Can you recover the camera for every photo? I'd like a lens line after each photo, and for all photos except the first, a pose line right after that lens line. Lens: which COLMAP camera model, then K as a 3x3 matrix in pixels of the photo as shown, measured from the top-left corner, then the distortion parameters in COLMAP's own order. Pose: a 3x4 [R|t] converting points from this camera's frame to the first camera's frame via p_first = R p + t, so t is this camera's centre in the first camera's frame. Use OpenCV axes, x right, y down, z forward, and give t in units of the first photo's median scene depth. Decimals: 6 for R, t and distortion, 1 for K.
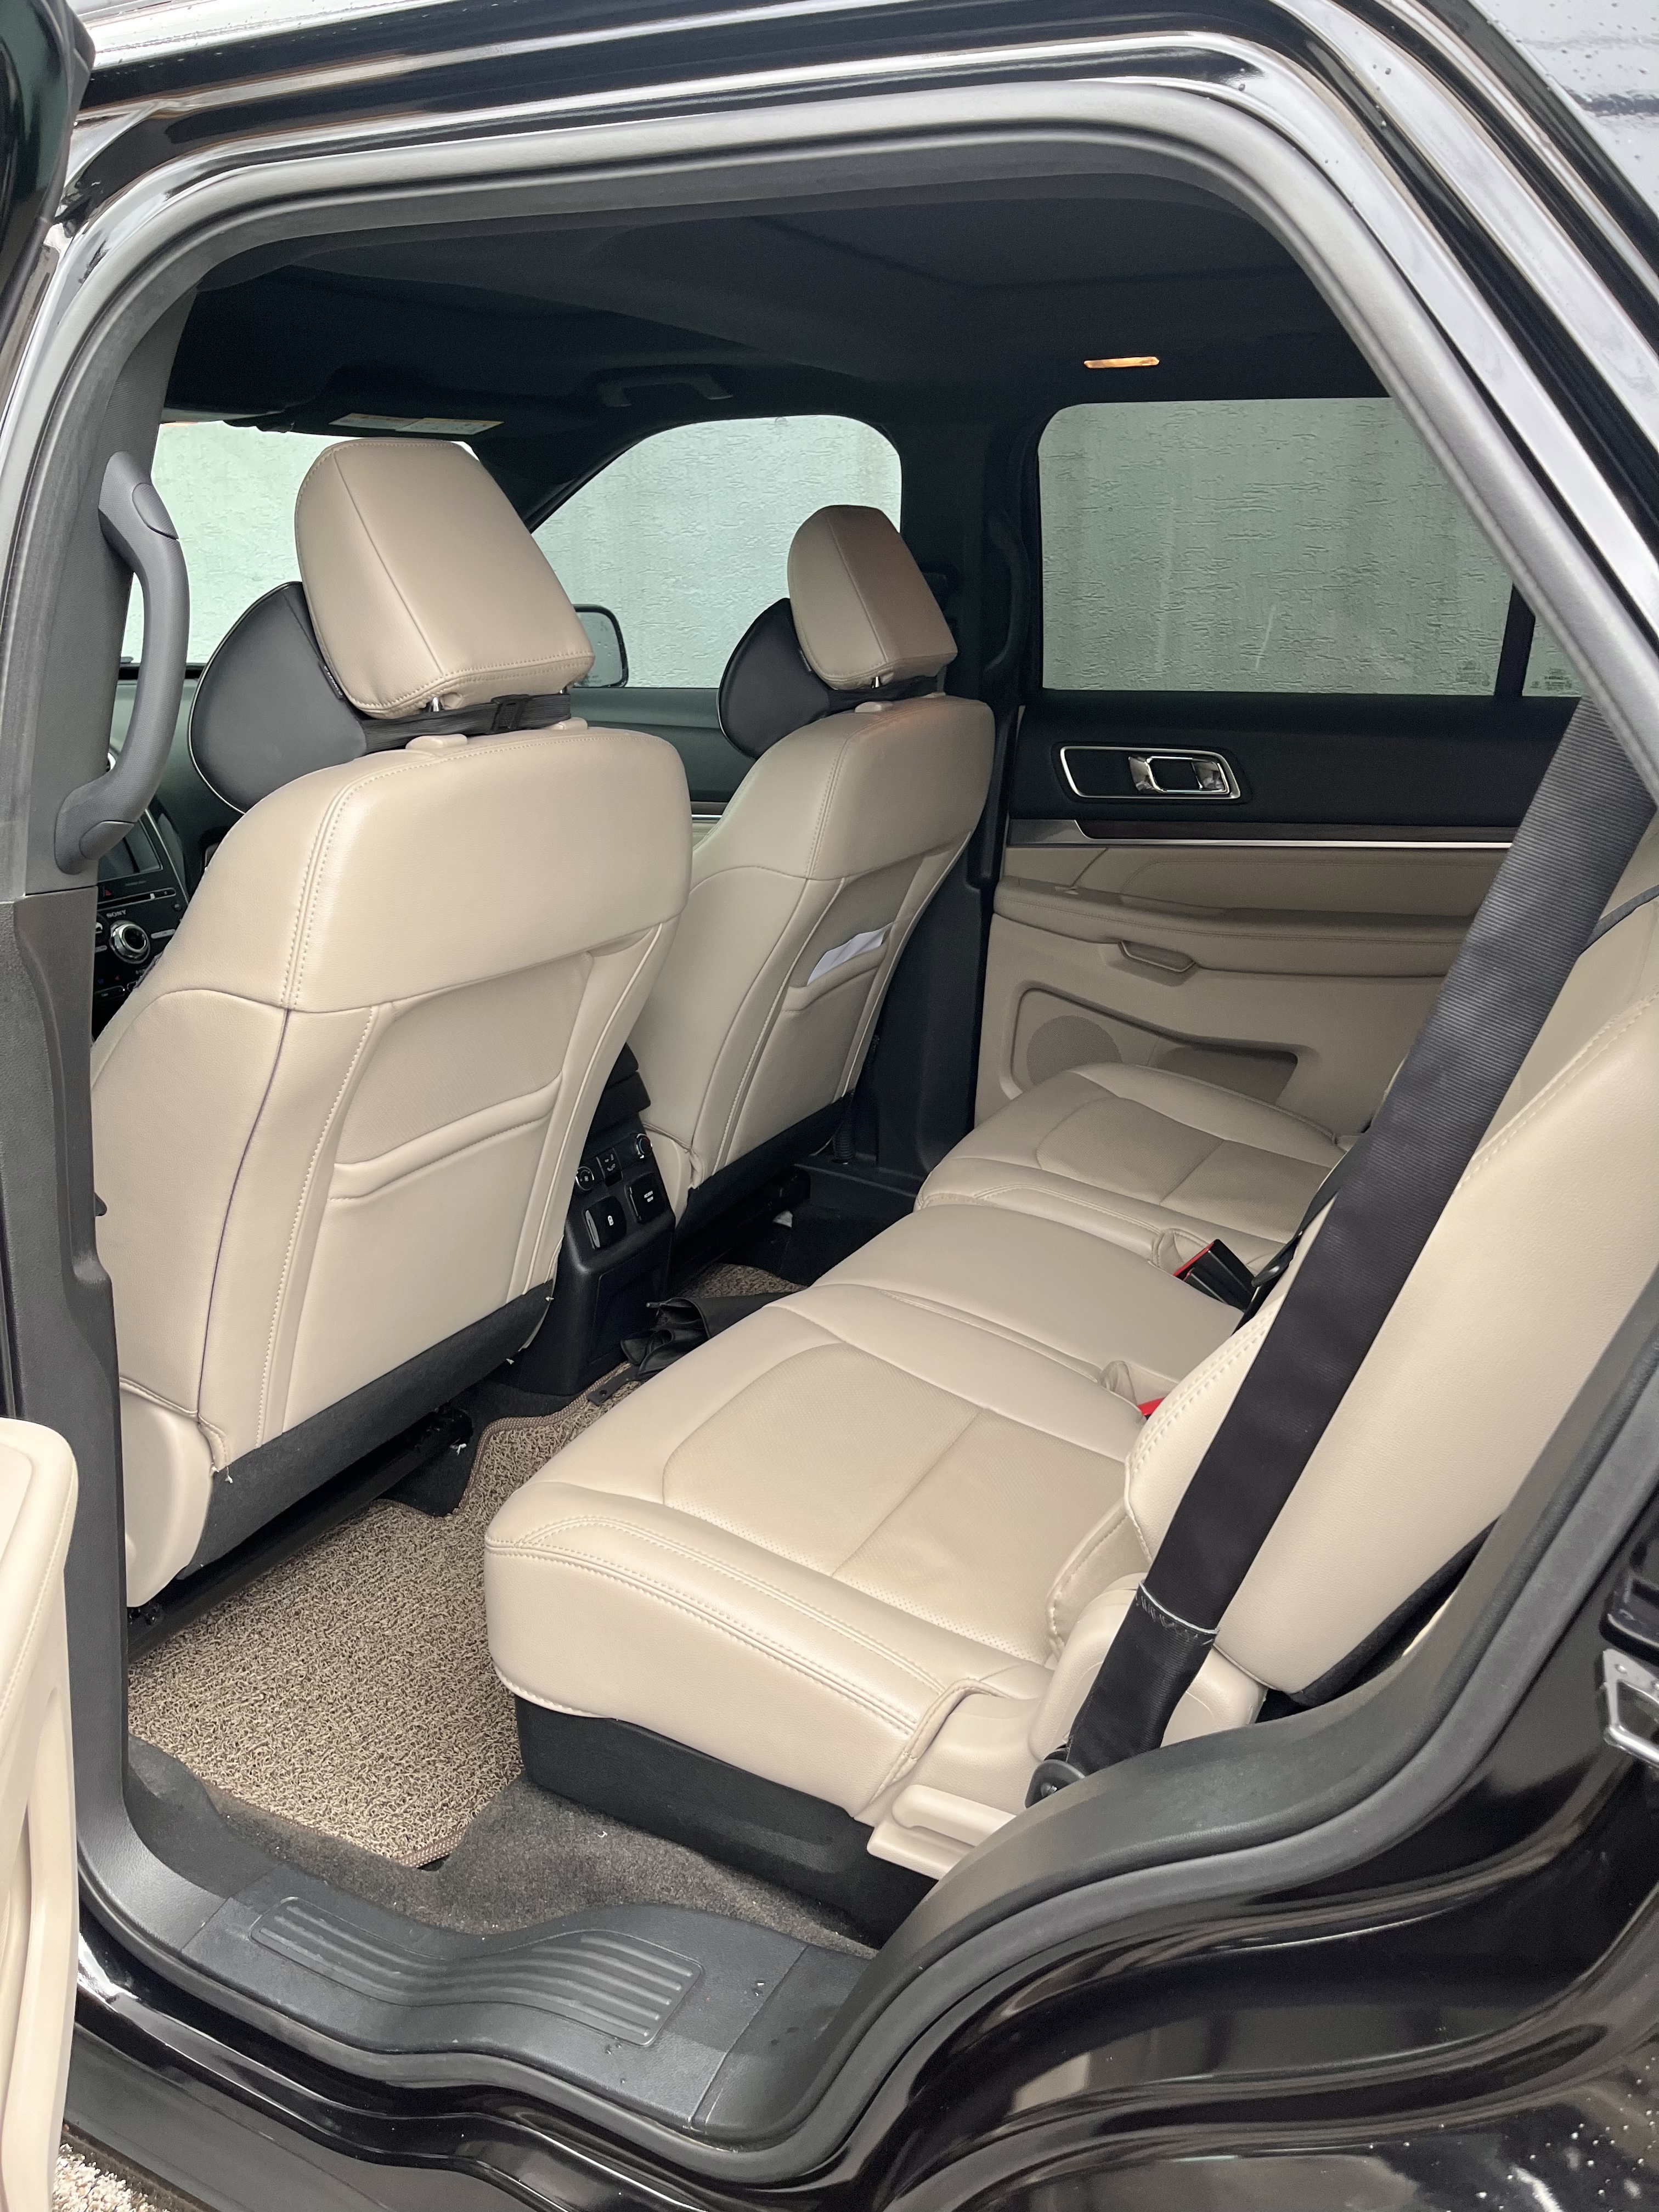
lens RADIAL K [[1635.1, 0, 829.5], [0, 1635.1, 1106.0], [0, 0, 1]] dist [0.051801, -0.084057]
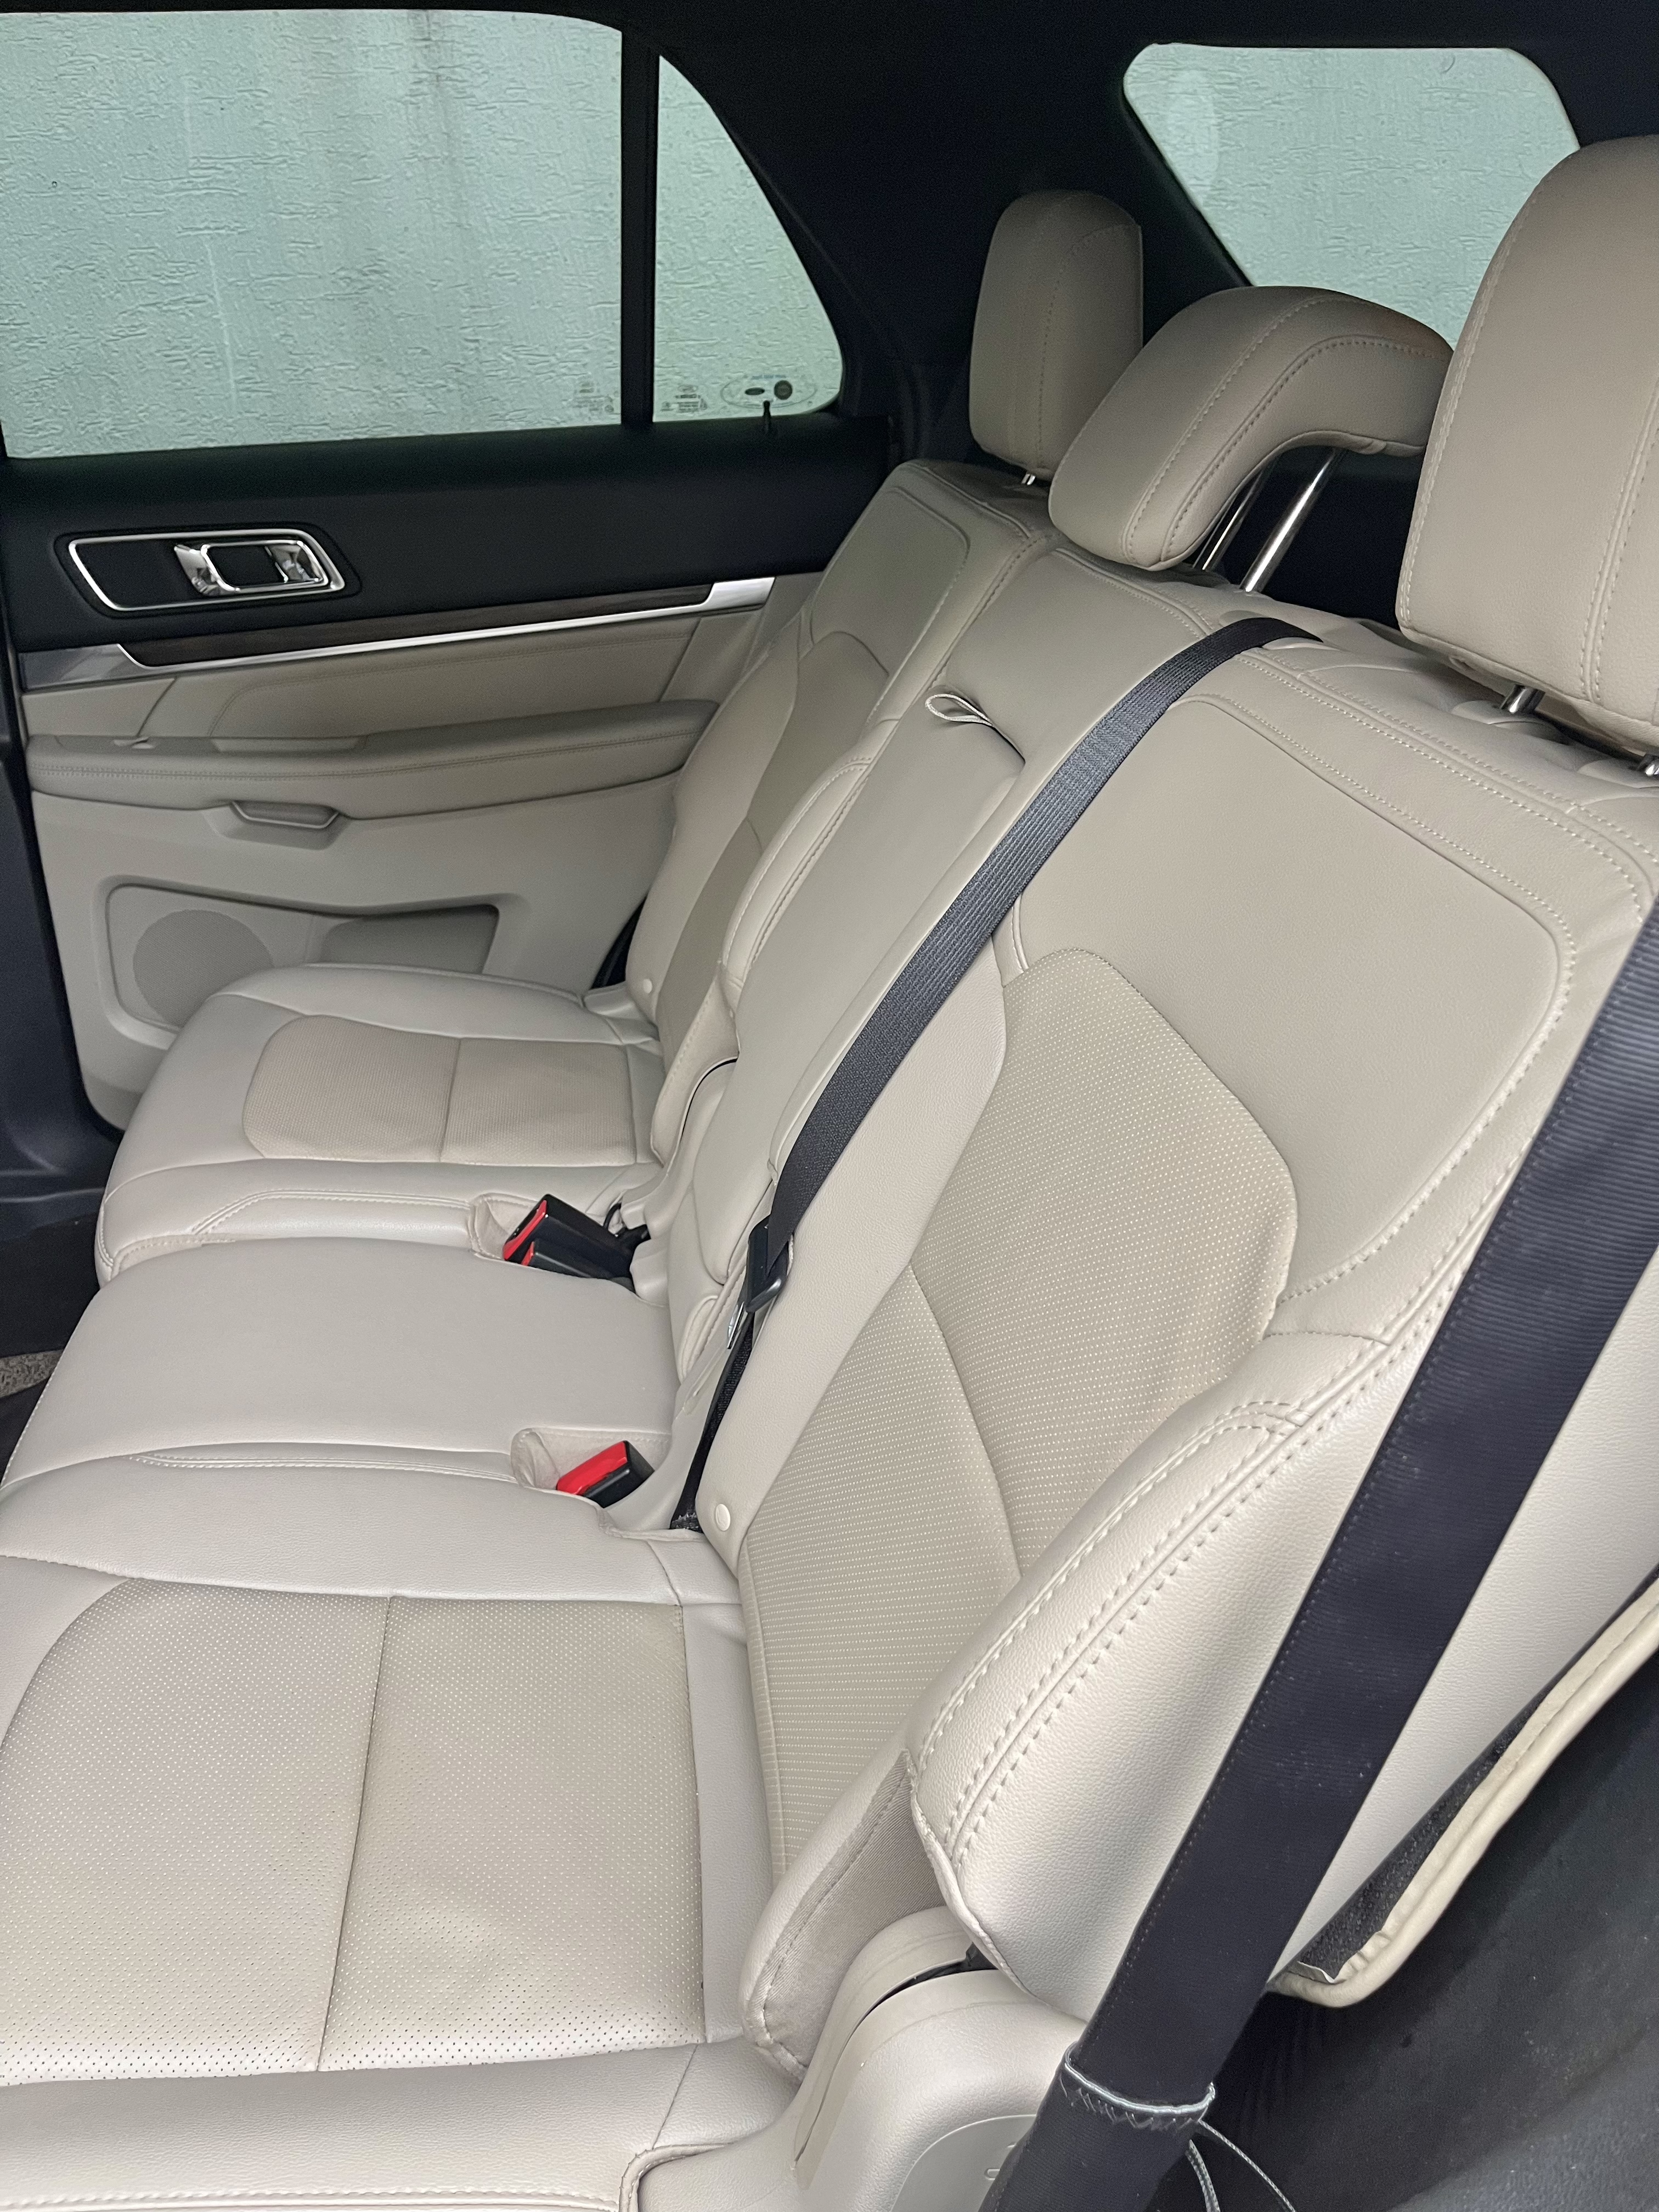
lens RADIAL K [[1700.1, 0, 829.5], [0, 1700.1, 1106.0], [0, 0, 1]] dist [0.052839, -0.066721]
pose [[0.817936, -0.277761, 0.503814, -0.031041], [0.210637, 0.959507, 0.187025, -0.057239], [-0.535362, -0.046853, 0.843323, 0.196466]]
